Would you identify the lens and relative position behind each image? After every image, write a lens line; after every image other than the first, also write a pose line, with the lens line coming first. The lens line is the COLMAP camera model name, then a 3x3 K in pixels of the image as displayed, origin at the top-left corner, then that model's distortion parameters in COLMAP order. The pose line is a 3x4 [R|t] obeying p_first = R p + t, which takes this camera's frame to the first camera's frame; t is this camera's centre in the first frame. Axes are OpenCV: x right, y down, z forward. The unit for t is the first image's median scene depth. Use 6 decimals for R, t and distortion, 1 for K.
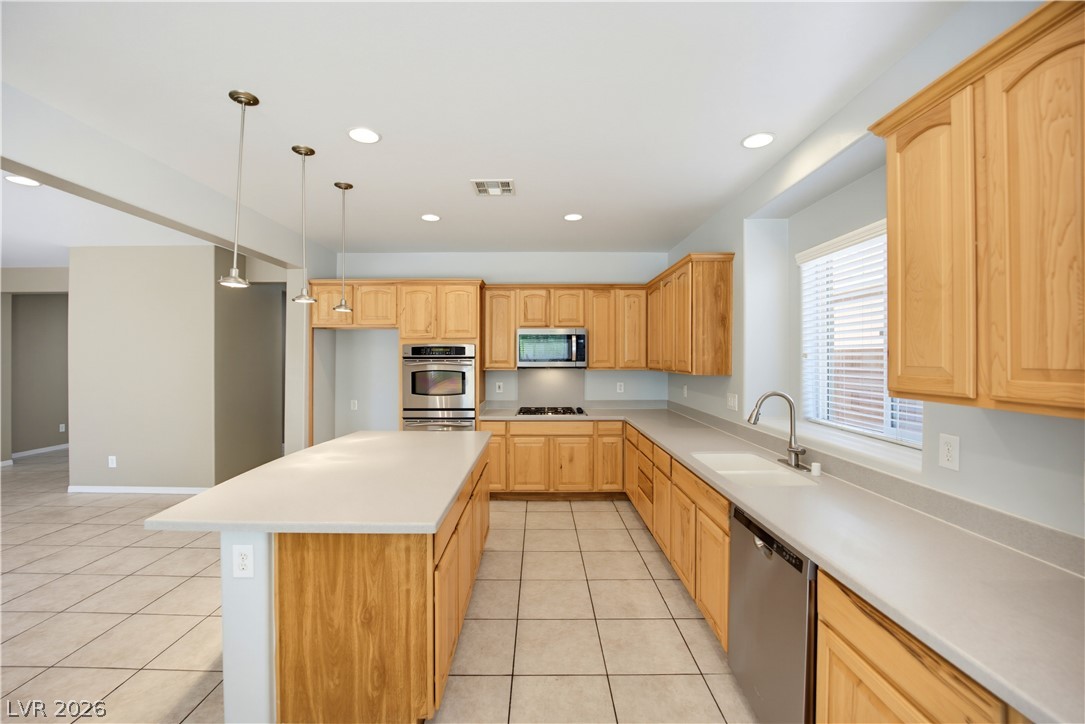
lens RADIAL K [[441.6, 0, 540.2], [0, 441.6, 357.3], [0, 0, 1]] dist [-0.021735, 0.000492]
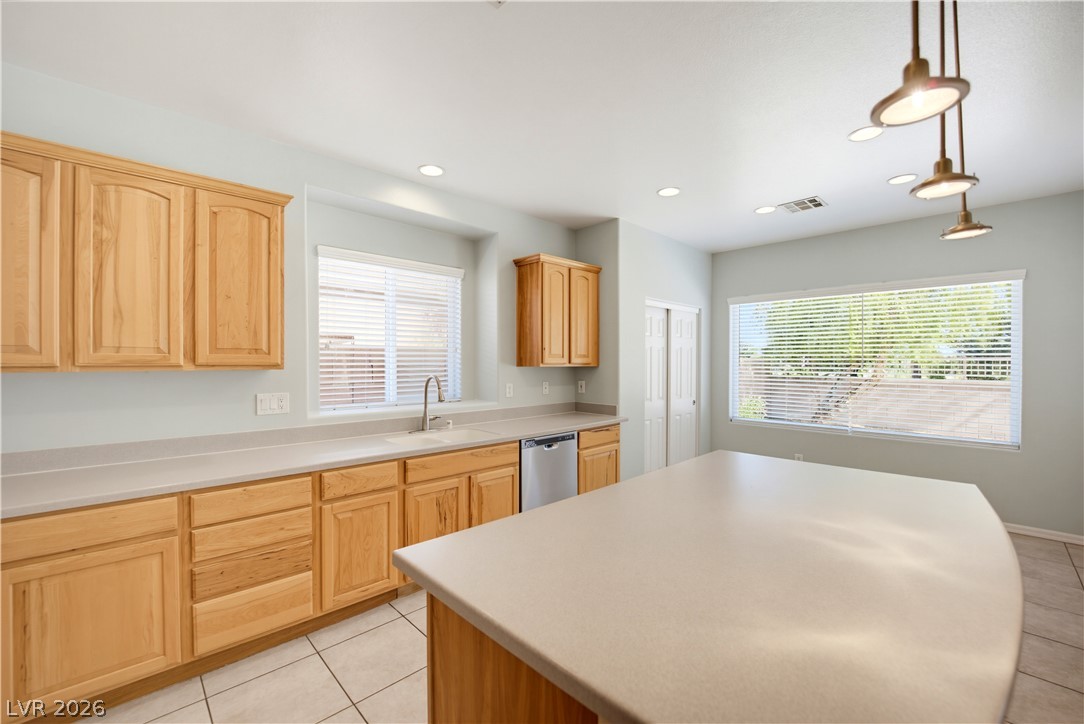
lens RADIAL K [[441.2, 0, 535.3], [0, 441.2, 366.5], [0, 0, 1]] dist [-0.021735, 0.000492]
pose [[-0.686600, -0.007512, 0.726996, -0.327406], [-0.000697, 0.999953, 0.009674, 0.021469], [-0.727035, 0.006135, -0.686573, 0.899875]]
